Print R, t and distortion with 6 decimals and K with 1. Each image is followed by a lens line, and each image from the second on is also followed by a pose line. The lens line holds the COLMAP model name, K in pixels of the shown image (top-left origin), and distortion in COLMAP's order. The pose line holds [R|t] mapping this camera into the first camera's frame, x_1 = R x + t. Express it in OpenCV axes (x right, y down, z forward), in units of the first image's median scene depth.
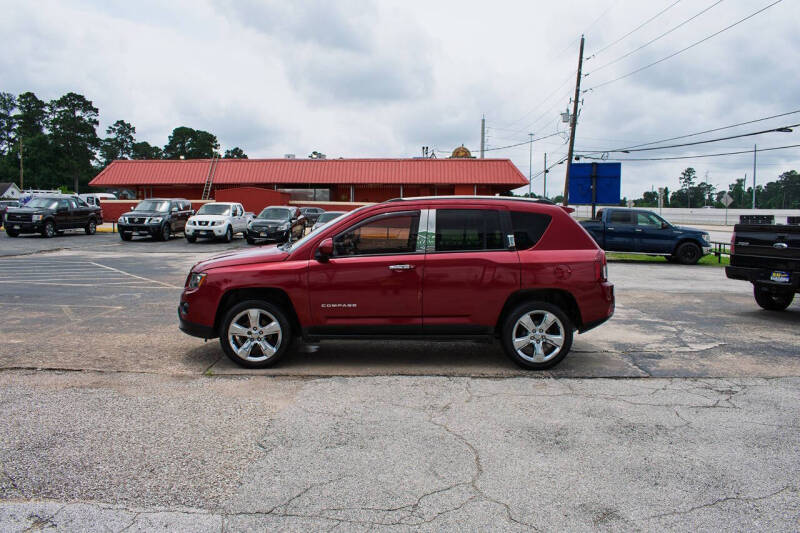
lens RADIAL K [[795.8, 0, 420.9], [0, 795.8, 268.3], [0, 0, 1]] dist [-0.082984, 0.032001]
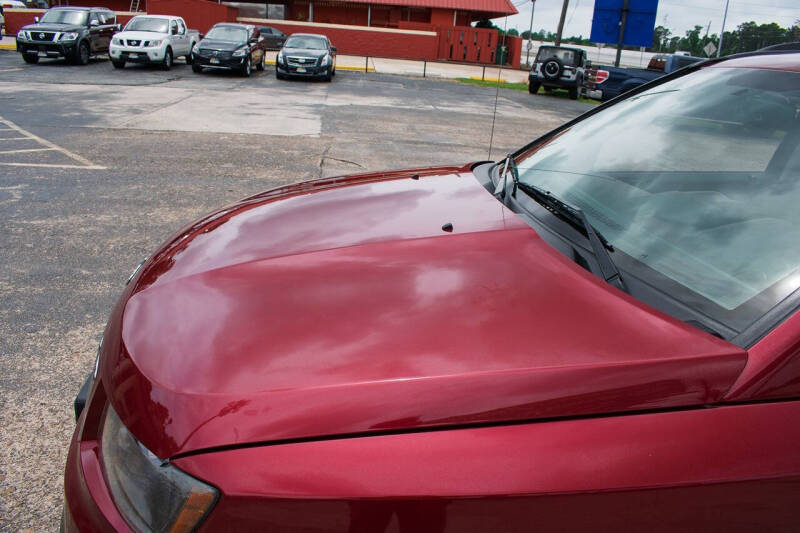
lens RADIAL K [[617.9, 0, 400.0], [0, 617.9, 266.5], [0, 0, 1]] dist [-0.090216, 0.013181]
pose [[0.990325, 0.009033, 0.138471, -0.094275], [-0.048476, 0.957531, 0.284227, -0.026059], [-0.130023, -0.288190, 0.948705, 0.339060]]
